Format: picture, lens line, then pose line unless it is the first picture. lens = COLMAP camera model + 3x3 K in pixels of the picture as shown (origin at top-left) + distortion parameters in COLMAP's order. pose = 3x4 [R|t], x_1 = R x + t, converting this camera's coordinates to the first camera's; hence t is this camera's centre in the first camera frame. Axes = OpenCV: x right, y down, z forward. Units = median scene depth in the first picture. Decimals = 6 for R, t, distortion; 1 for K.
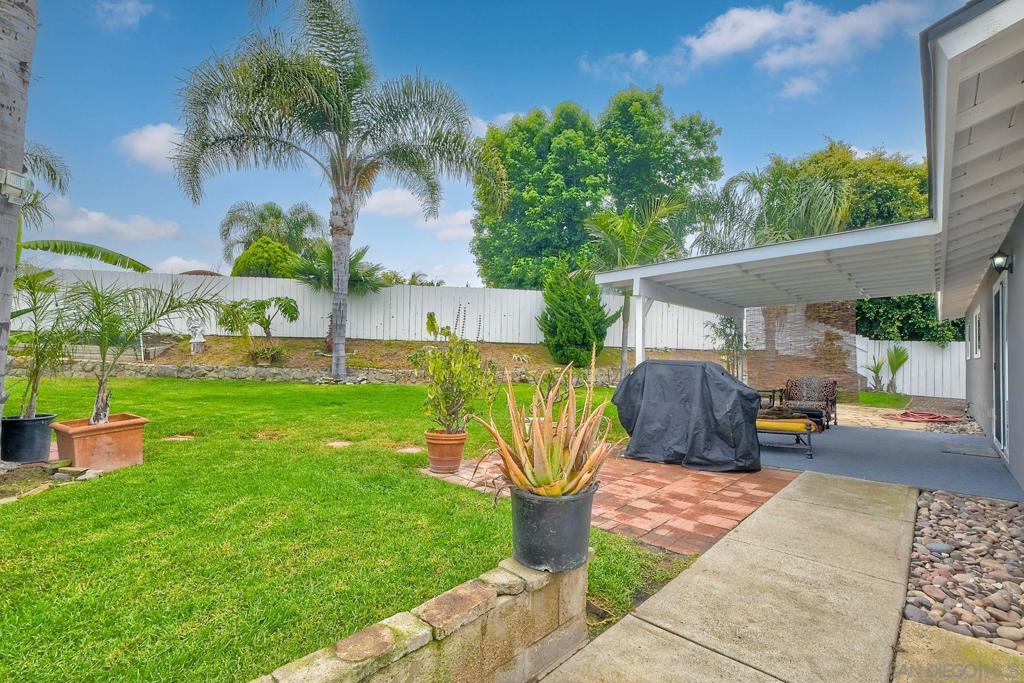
lens RADIAL K [[453.1, 0, 523.0], [0, 453.1, 343.3], [0, 0, 1]] dist [0.011524, -0.000264]
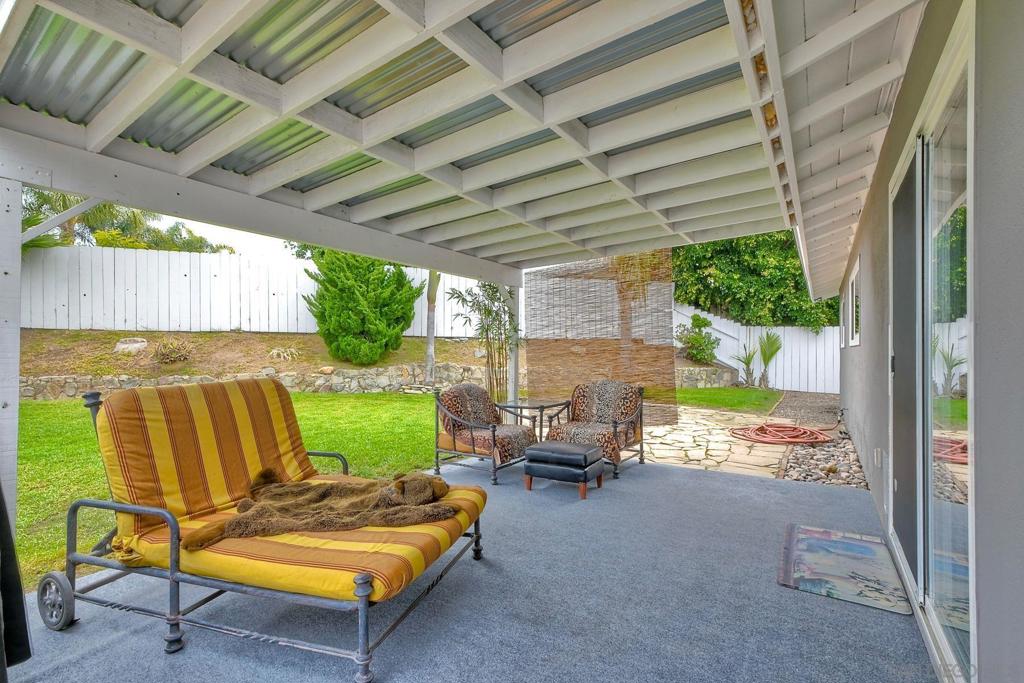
lens RADIAL K [[455.3, 0, 511.1], [0, 455.3, 344.4], [0, 0, 1]] dist [0.000727, -0.000012]
pose [[0.989960, -0.012112, 0.140825, 0.236719], [0.009428, 0.999761, 0.019712, 0.007322], [-0.141030, -0.018186, 0.989838, 0.242156]]
